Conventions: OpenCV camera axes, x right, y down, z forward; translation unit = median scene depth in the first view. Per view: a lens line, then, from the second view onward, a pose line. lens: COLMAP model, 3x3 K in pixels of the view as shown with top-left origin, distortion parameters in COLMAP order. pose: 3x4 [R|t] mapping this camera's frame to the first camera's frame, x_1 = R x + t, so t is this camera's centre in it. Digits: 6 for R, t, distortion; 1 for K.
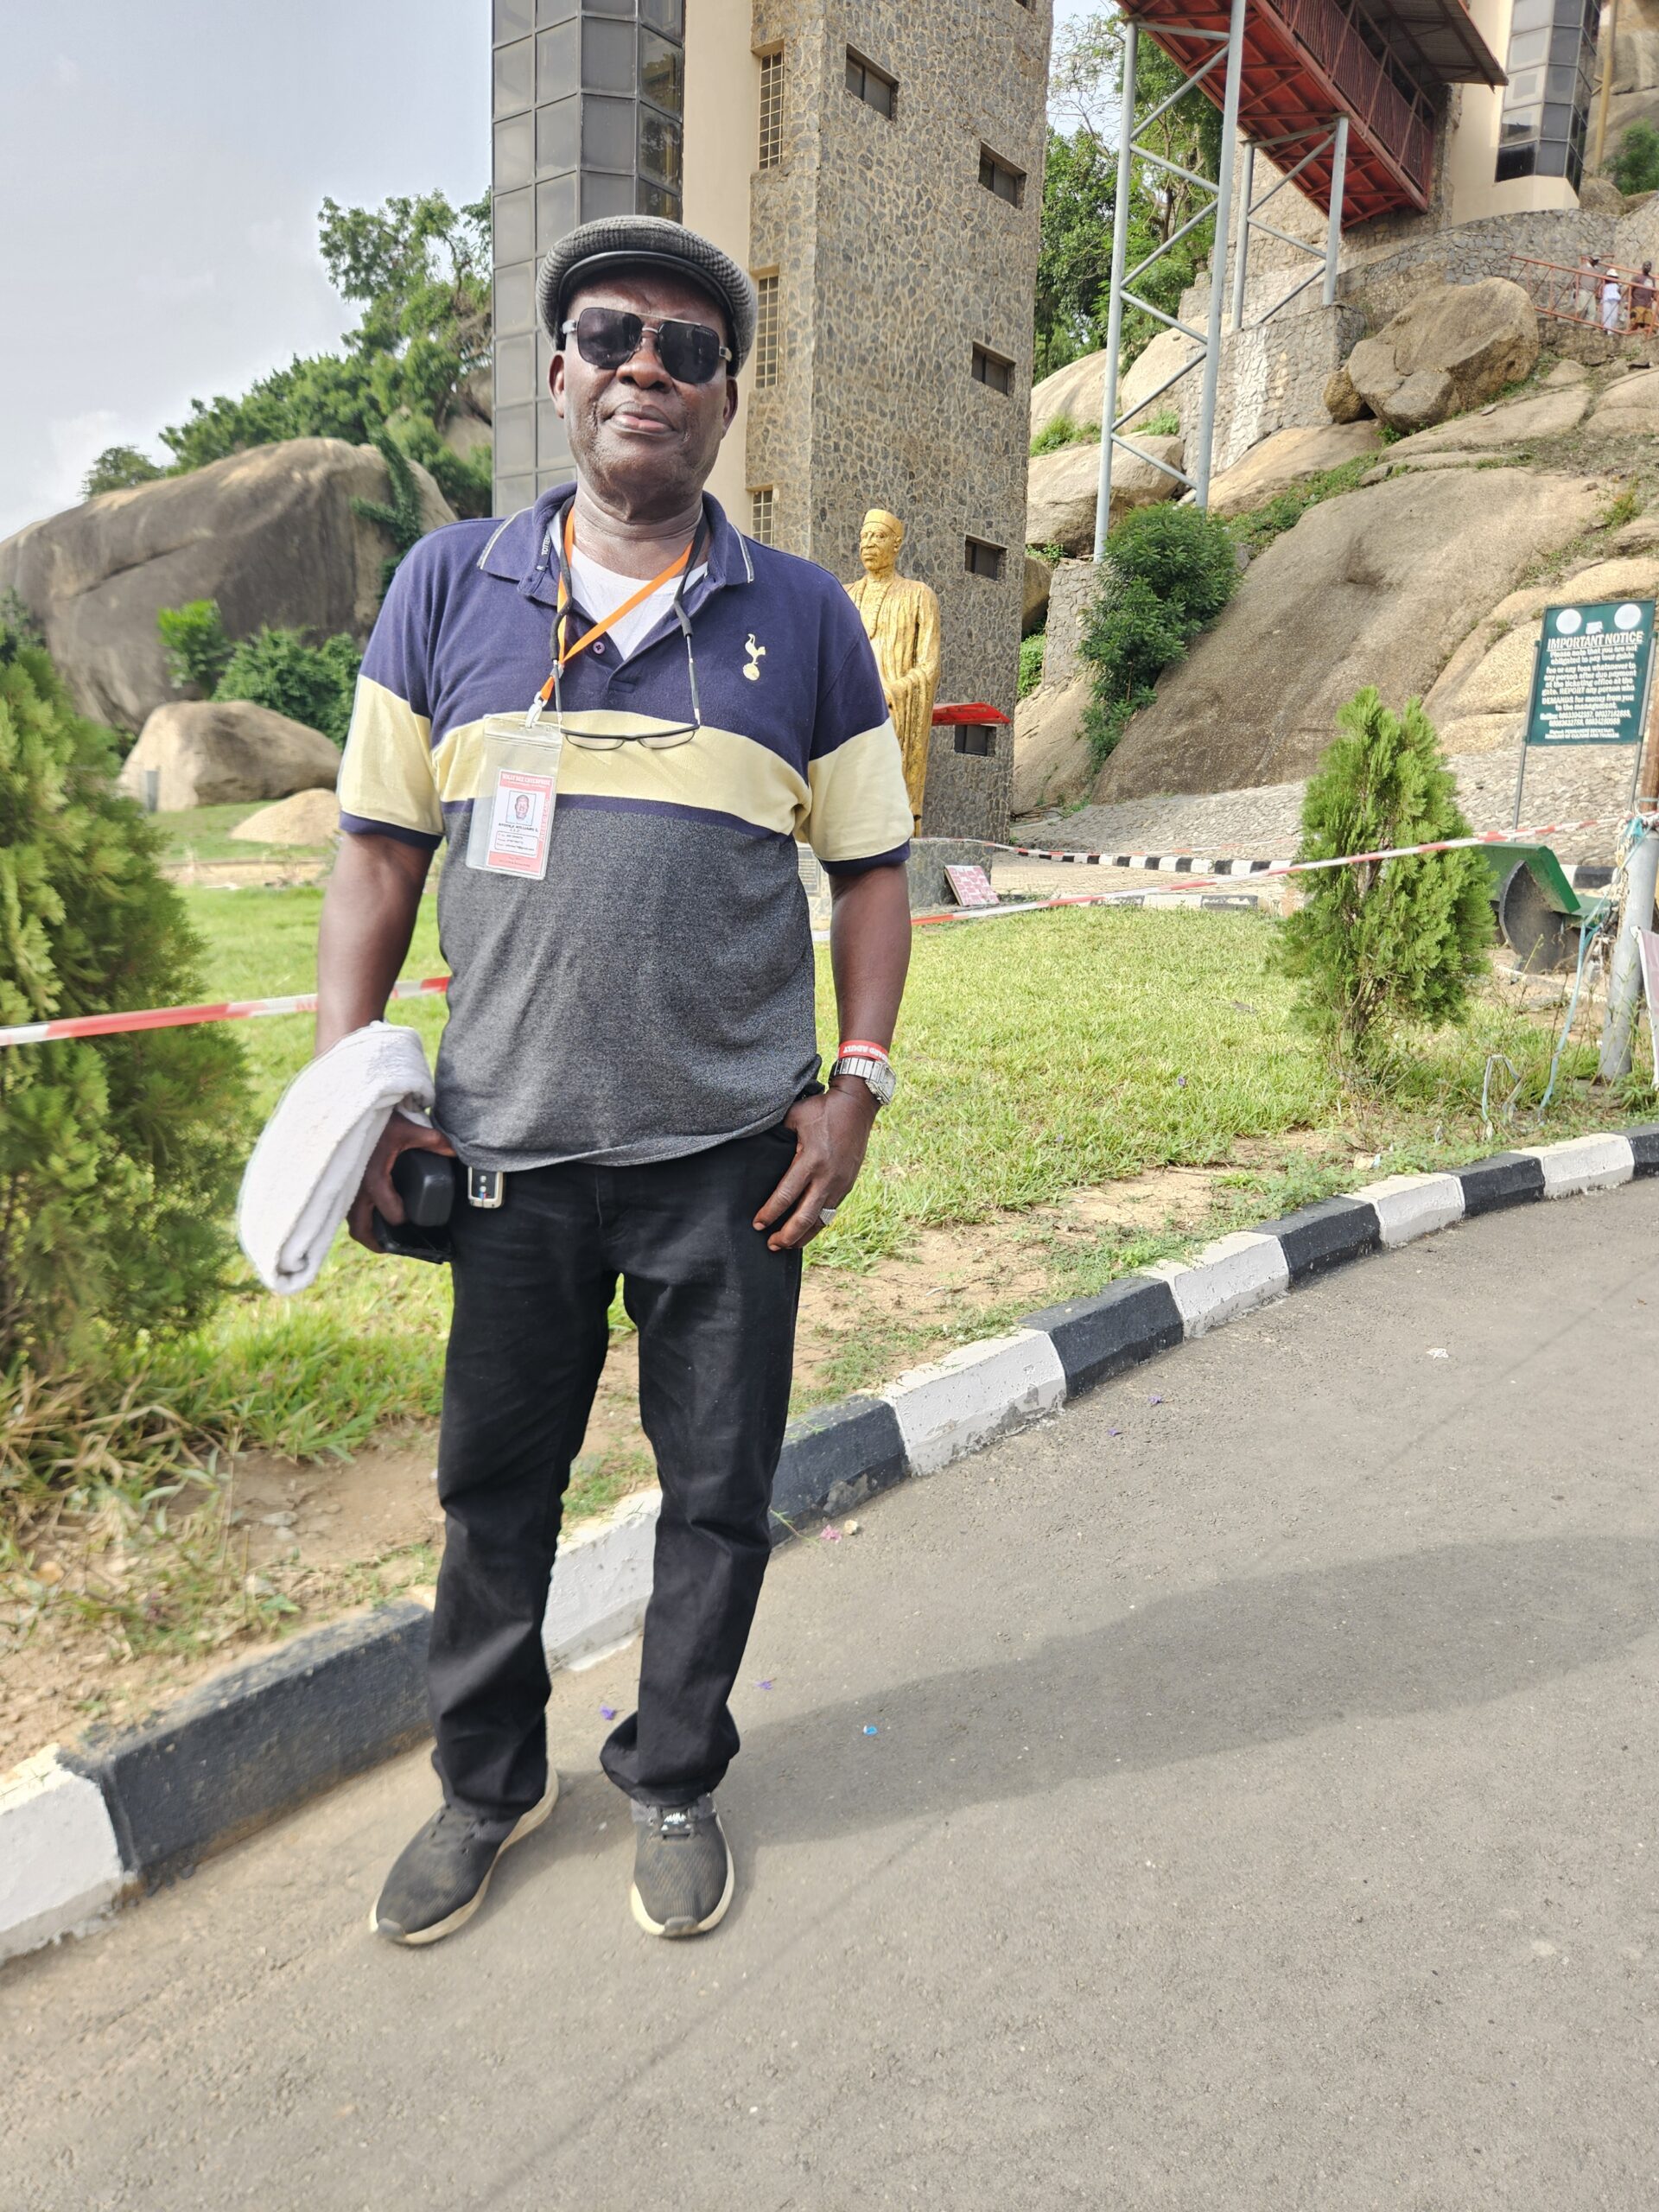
lens RADIAL K [[1491.1, 0, 823.5], [0, 1491.1, 1114.6], [0, 0, 1]] dist [0.090256, -0.087750]
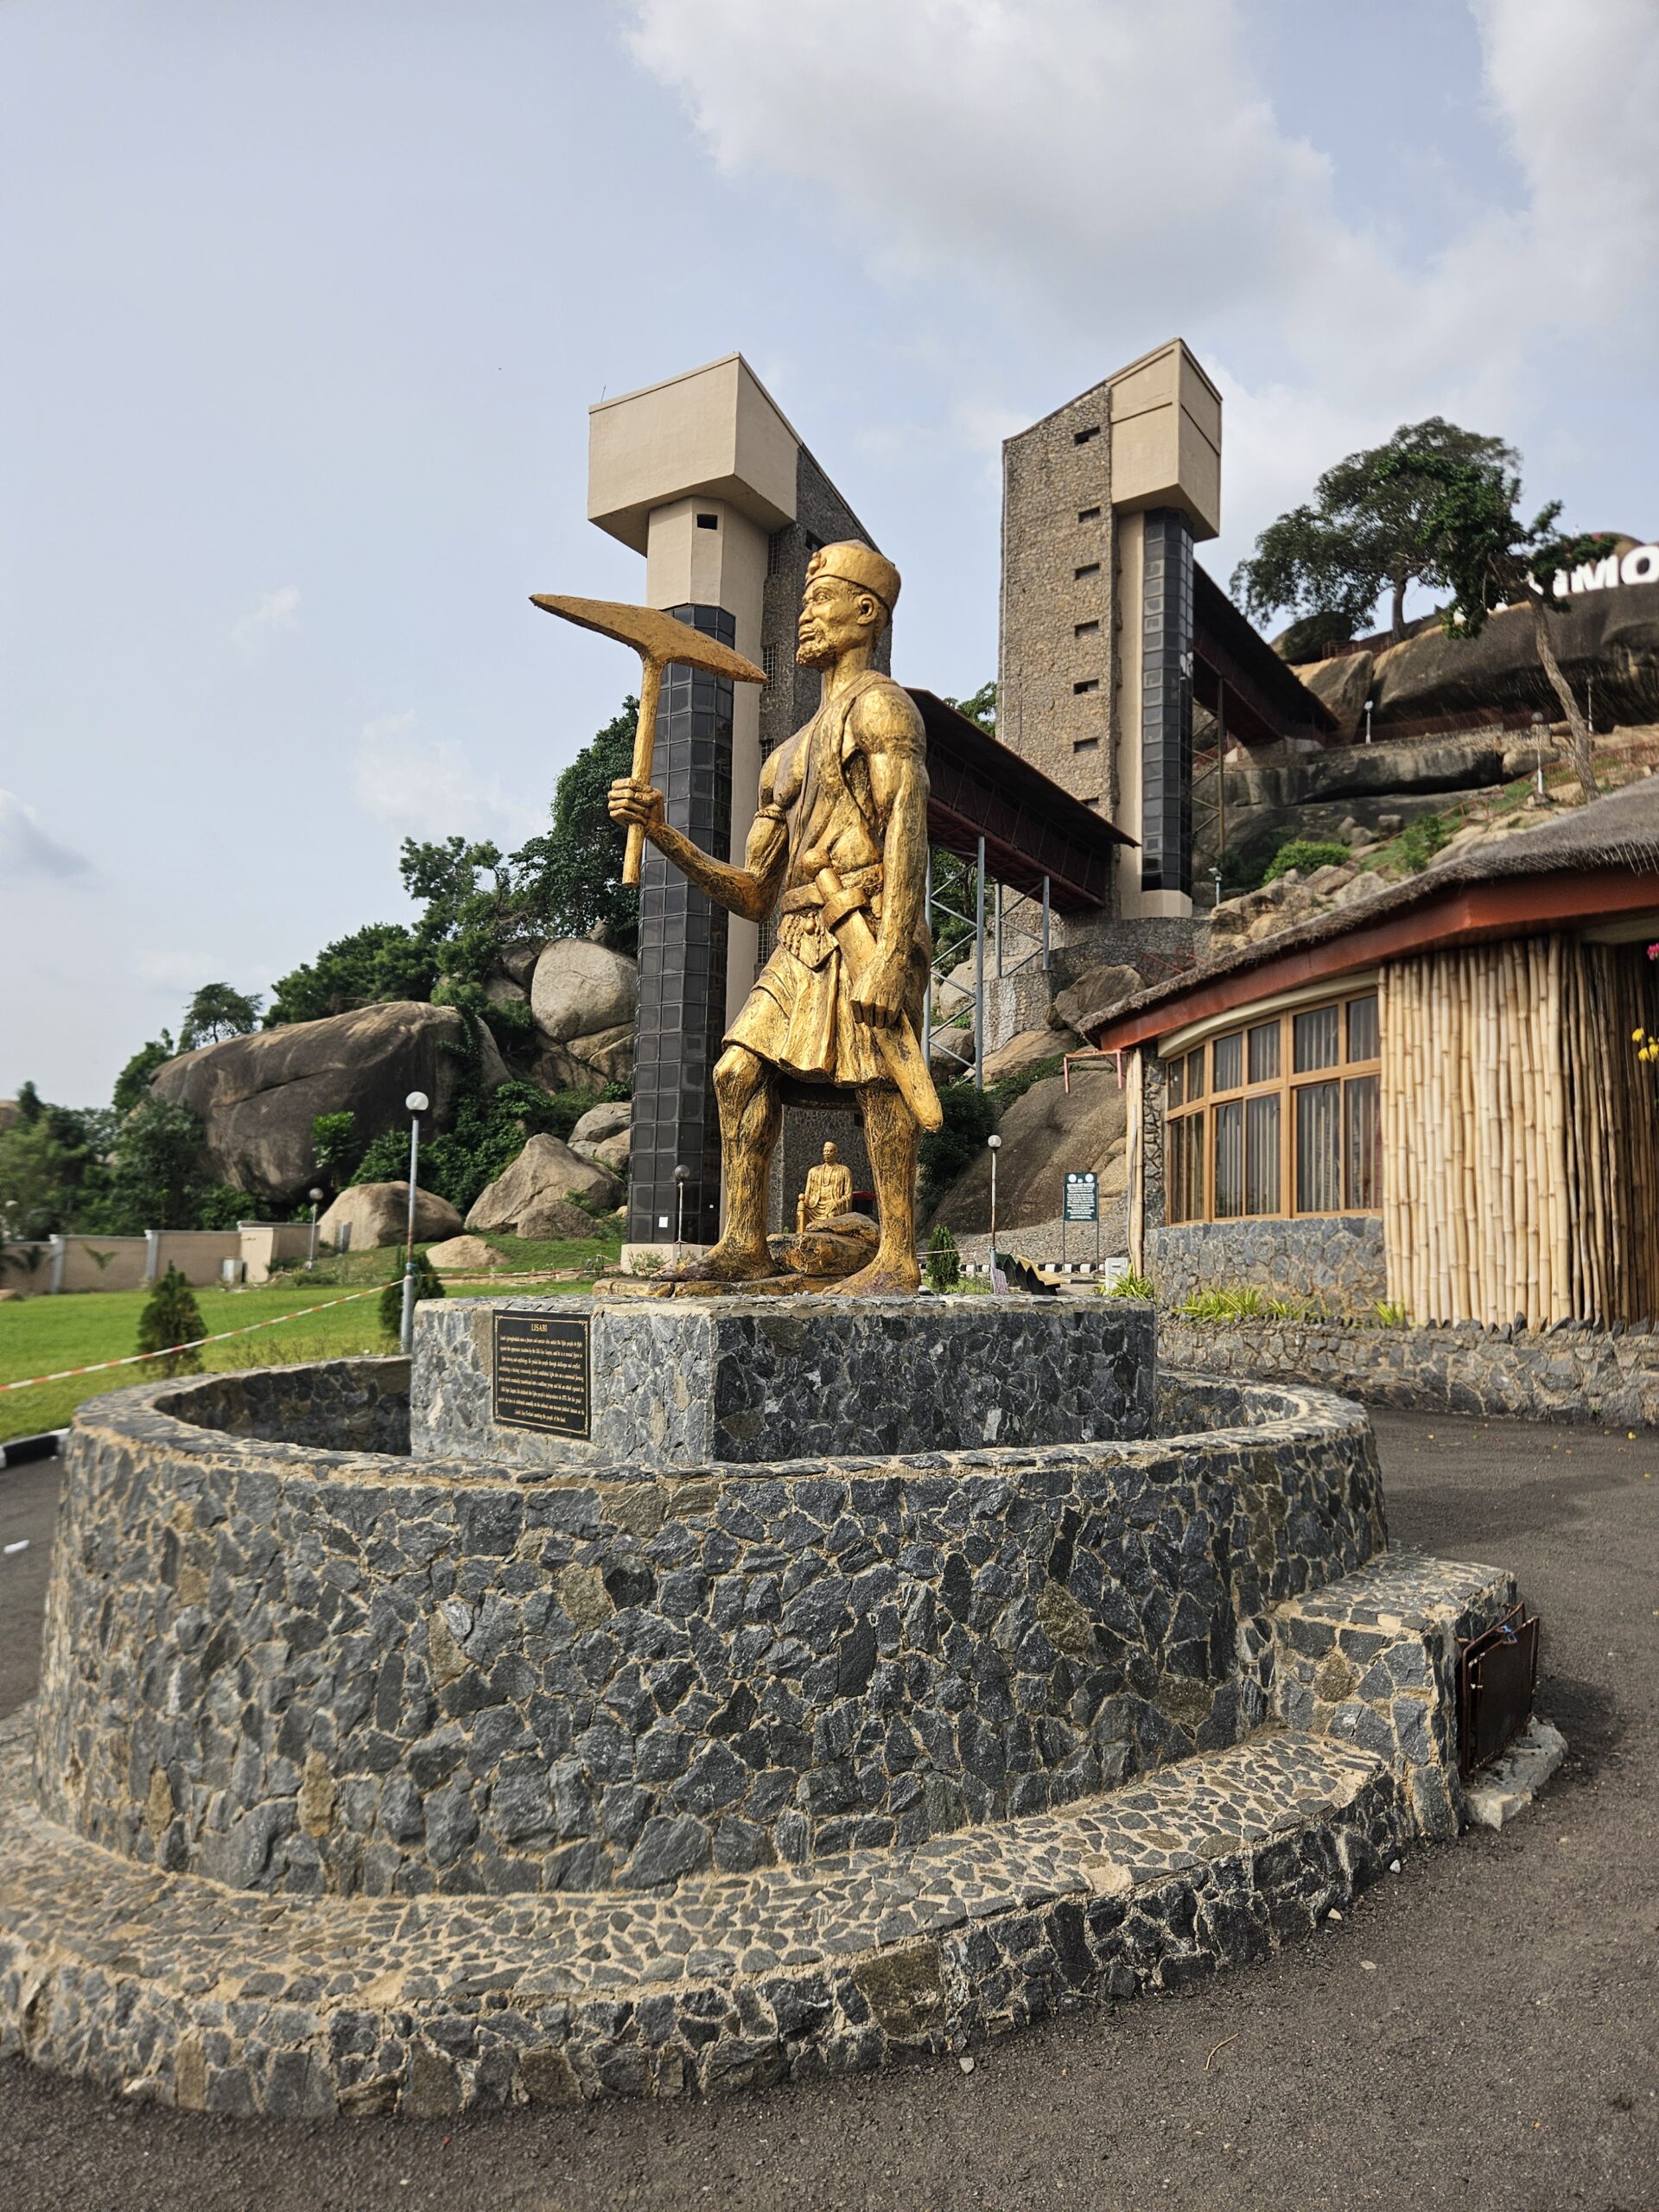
lens RADIAL K [[1483.7, 0, 821.4], [0, 1483.7, 1119.3], [0, 0, 1]] dist [0.089350, -0.083528]
pose [[0.997167, -0.005641, 0.075008, -0.112013], [0.026039, 0.961416, -0.273864, 0.194757], [-0.070569, 0.275042, 0.958839, -1.014596]]
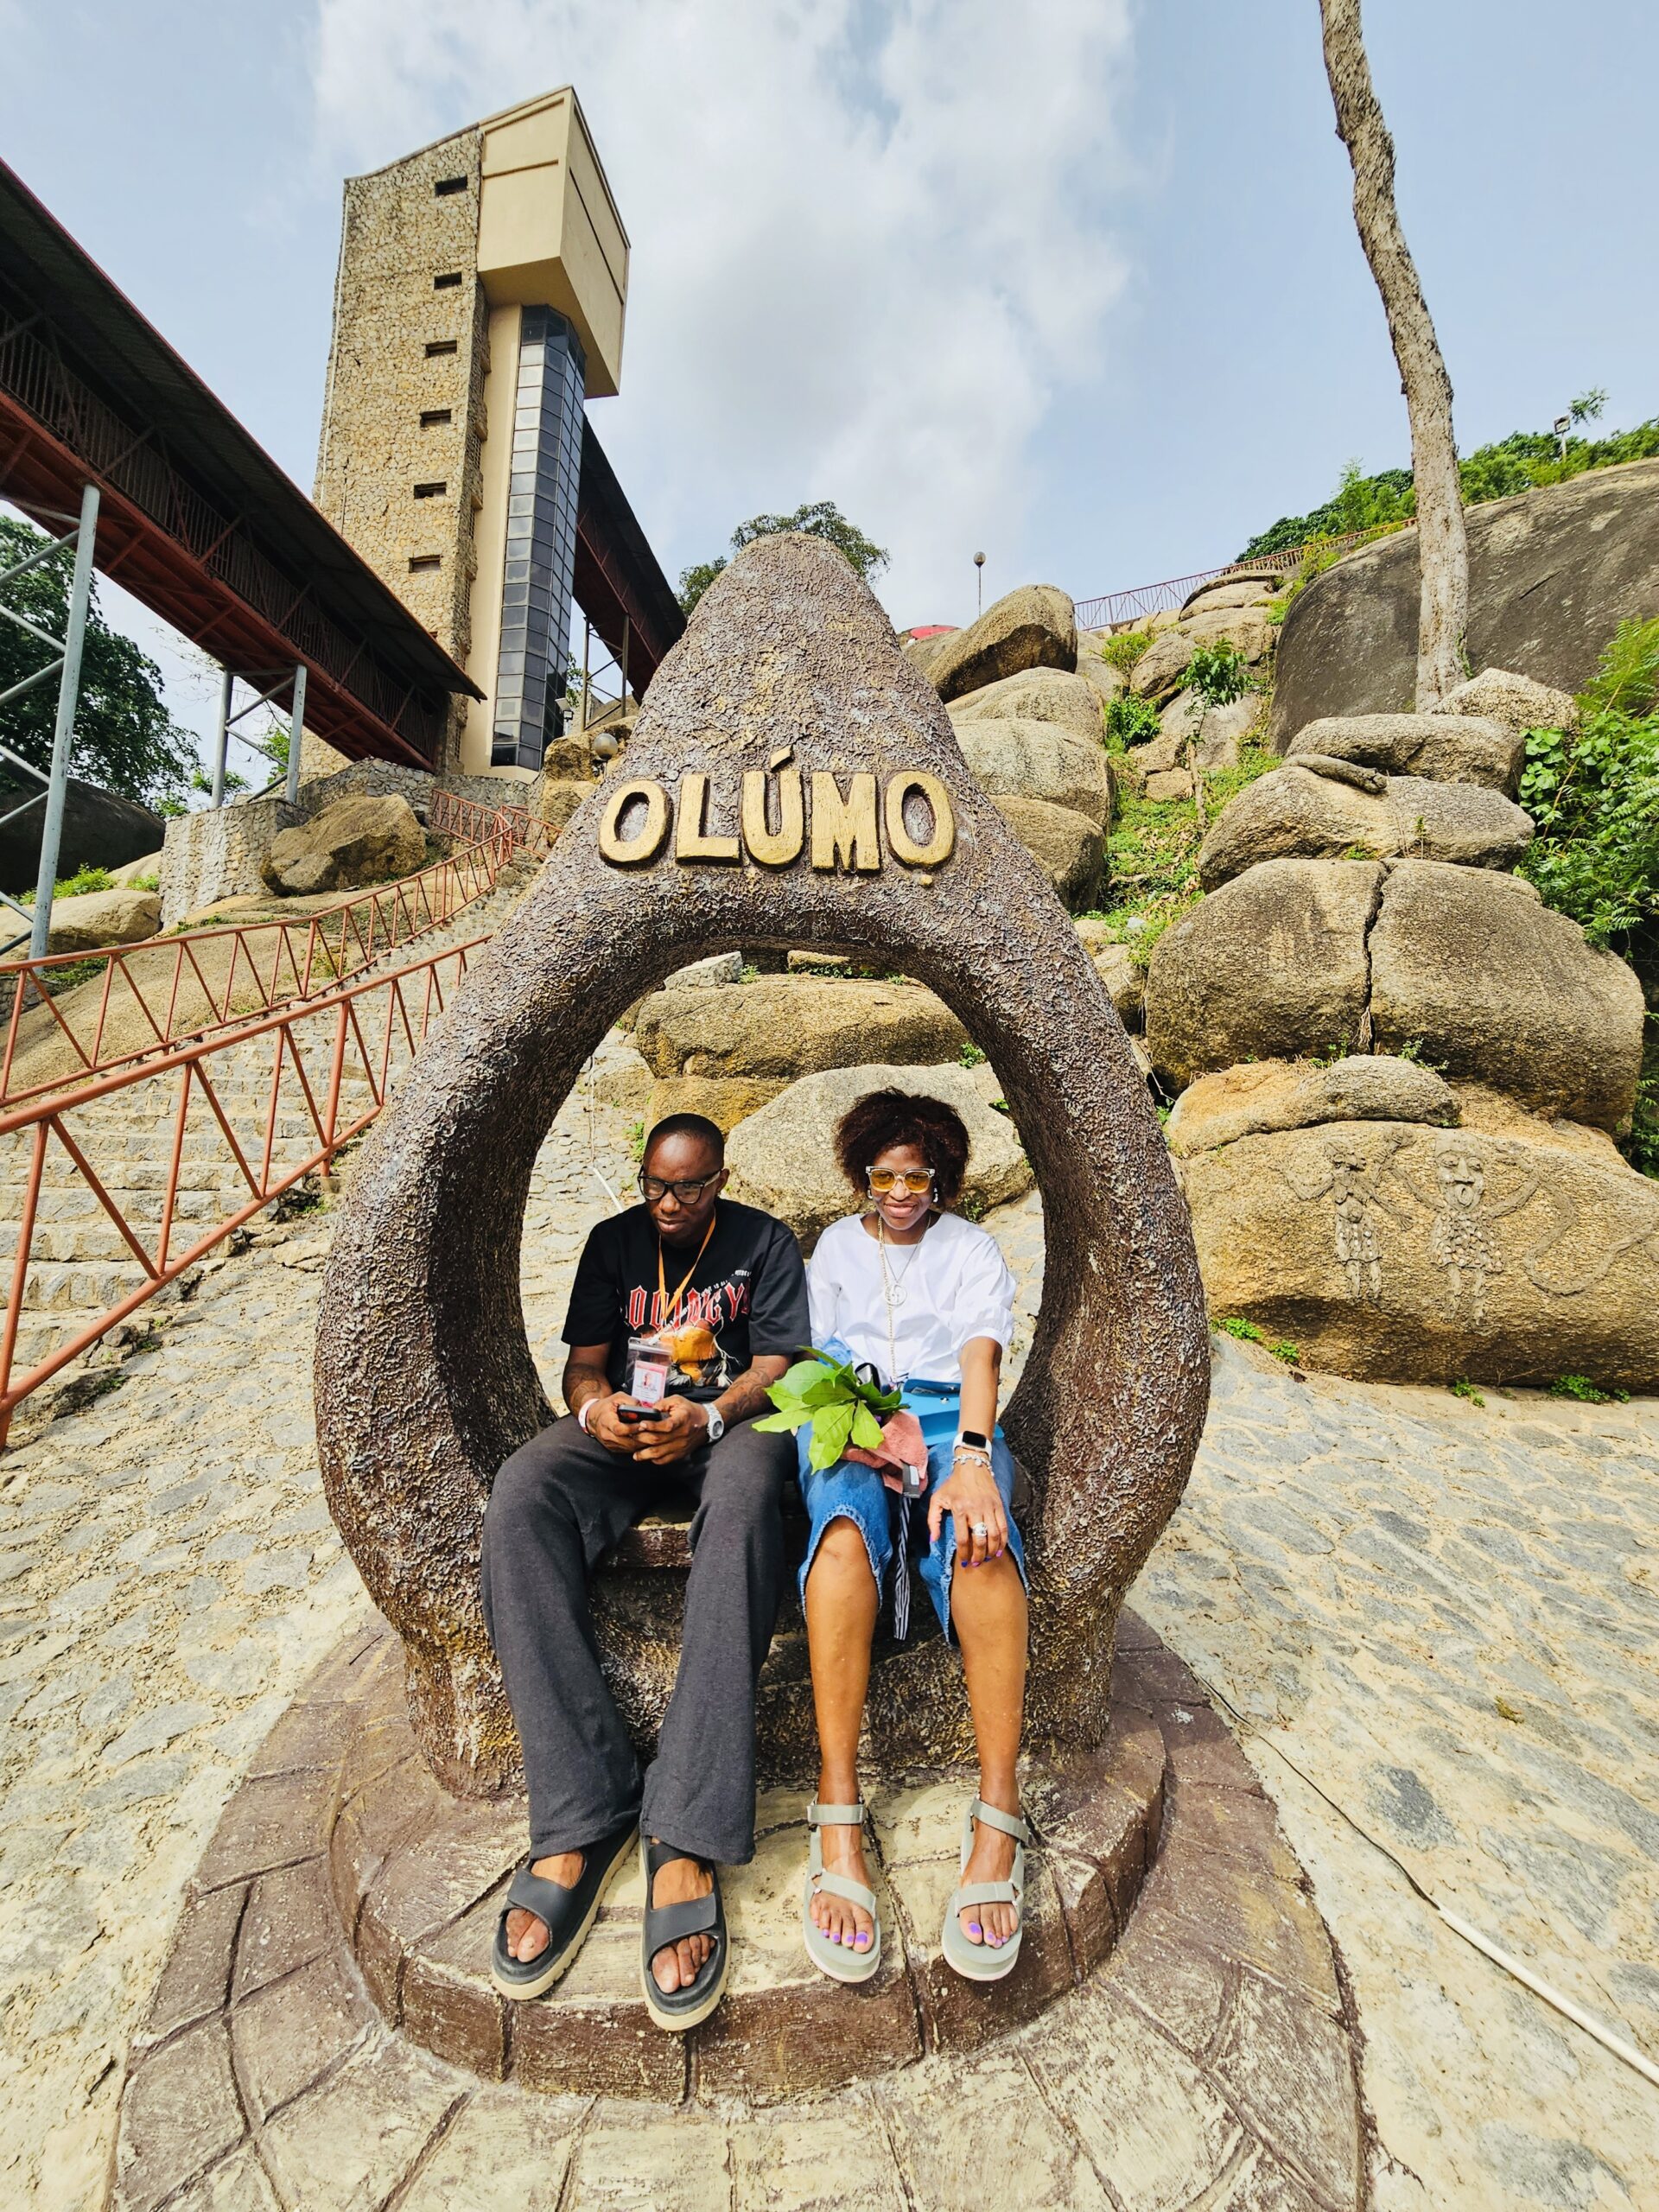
lens RADIAL K [[926.1, 0, 829.5], [0, 926.1, 1106.0], [0, 0, 1]] dist [0.001534, -0.002513]
pose [[0.872353, 0.042120, 0.487059, 0.575202], [0.092617, 0.964001, -0.249247, -0.168432], [-0.480024, 0.262541, 0.837048, 0.462846]]
